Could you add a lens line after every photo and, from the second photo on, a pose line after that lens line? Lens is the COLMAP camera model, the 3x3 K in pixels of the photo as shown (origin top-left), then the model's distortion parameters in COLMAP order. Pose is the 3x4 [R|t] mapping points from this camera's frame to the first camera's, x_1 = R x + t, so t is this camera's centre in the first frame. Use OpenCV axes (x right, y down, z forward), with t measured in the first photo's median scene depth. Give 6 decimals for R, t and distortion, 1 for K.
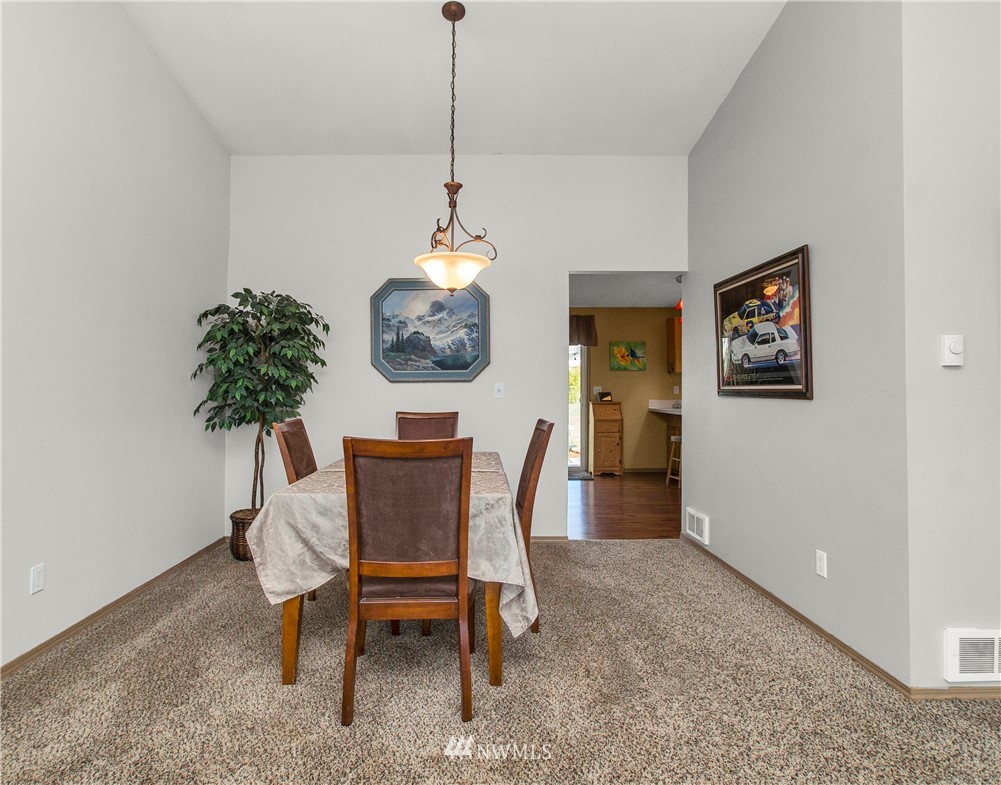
lens RADIAL K [[571.2, 0, 460.5], [0, 571.2, 381.3], [0, 0, 1]] dist [0.017301, -0.002683]
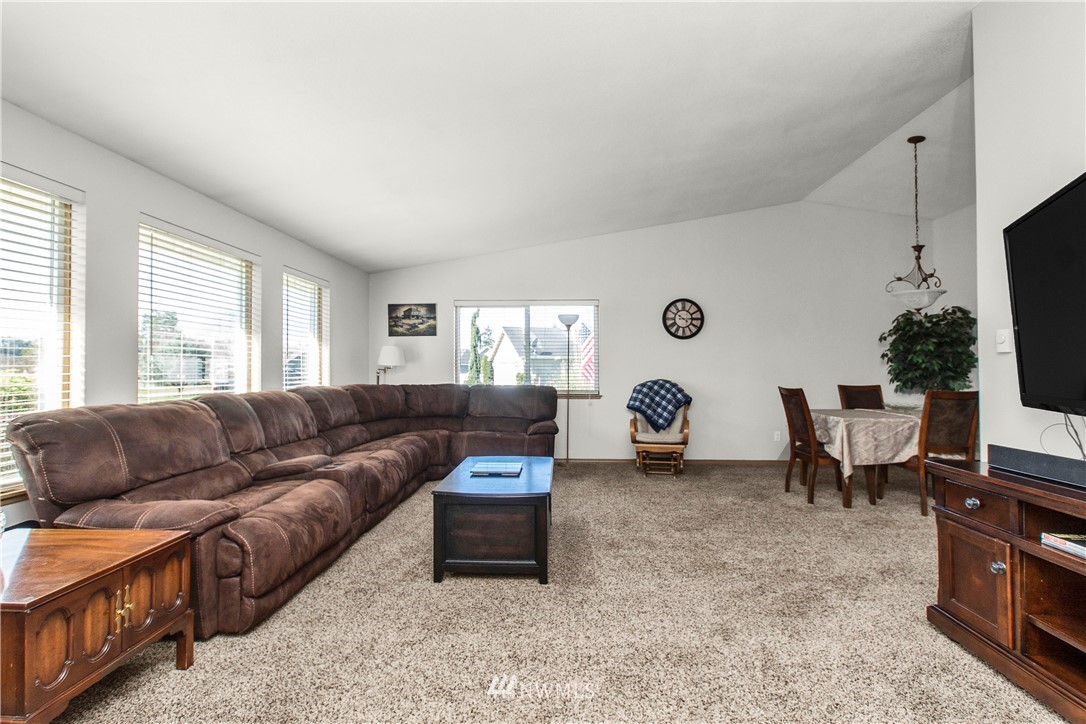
lens RADIAL K [[510.0, 0, 542.0], [0, 510.0, 365.3], [0, 0, 1]] dist [-0.010835, 0.006746]
pose [[-0.032917, -0.006889, -0.999434, 1.039849], [0.008565, 0.999938, -0.007174, 0.003402], [0.999421, -0.008796, -0.032856, -0.036909]]
